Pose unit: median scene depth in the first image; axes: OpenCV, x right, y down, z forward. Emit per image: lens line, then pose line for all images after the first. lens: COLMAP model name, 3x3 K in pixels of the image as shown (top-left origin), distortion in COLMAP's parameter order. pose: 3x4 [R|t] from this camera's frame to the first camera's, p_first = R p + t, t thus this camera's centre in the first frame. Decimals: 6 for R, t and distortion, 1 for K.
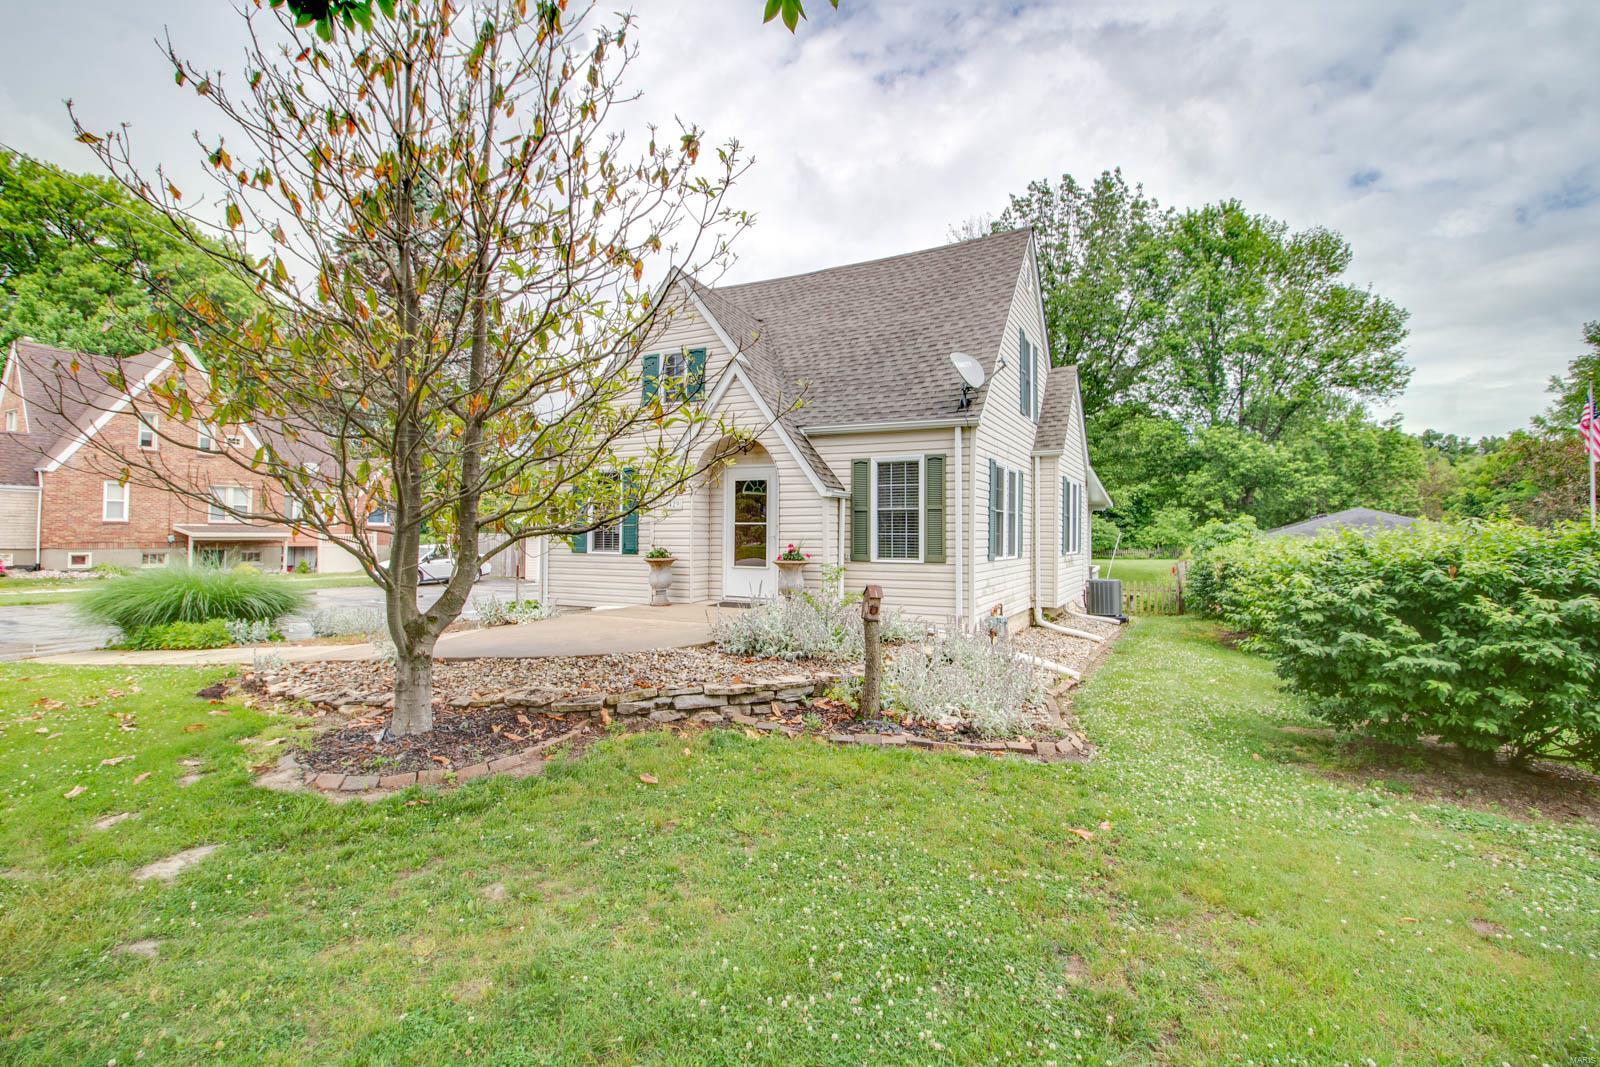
lens RADIAL K [[725.4, 0, 800.0], [0, 725.4, 533.5], [0, 0, 1]] dist [0.000283, -0.010394]
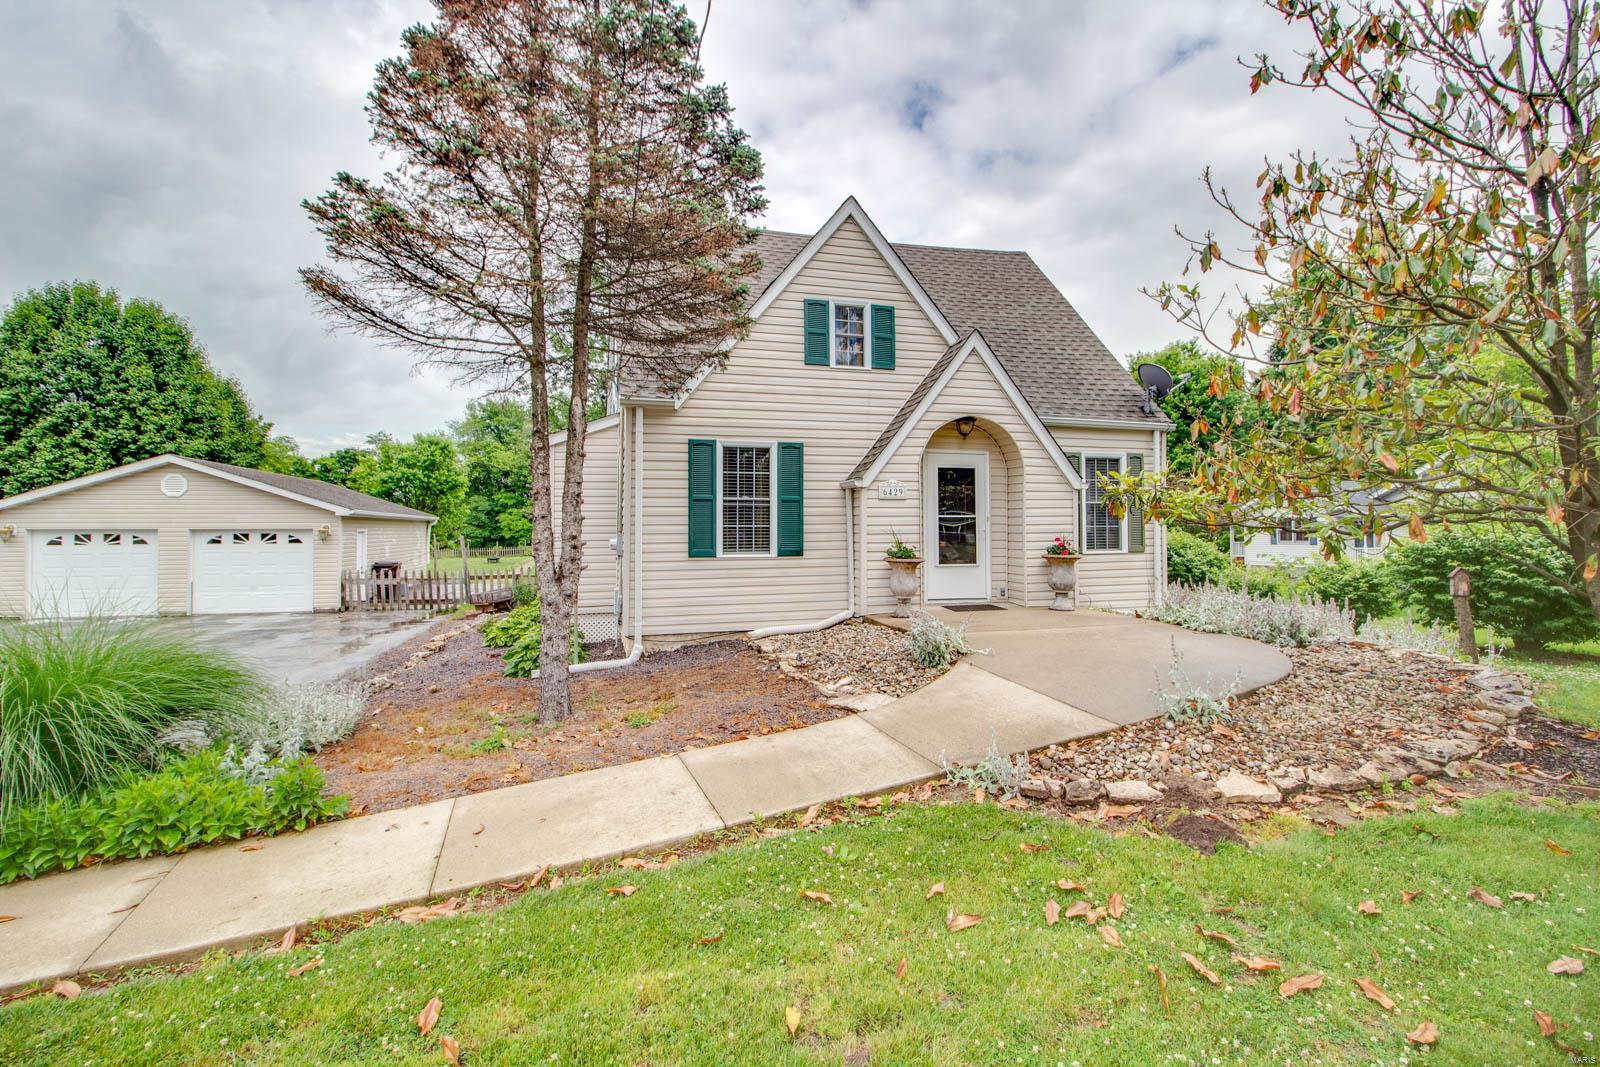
lens RADIAL K [[751.0, 0, 801.9], [0, 751.0, 507.5], [0, 0, 1]] dist [0.000234, -0.012064]
pose [[0.735602, 0.006759, 0.677380, -0.790438], [0.007181, 0.999816, -0.017774, -0.008551], [-0.677375, 0.017939, 0.735419, 0.431591]]
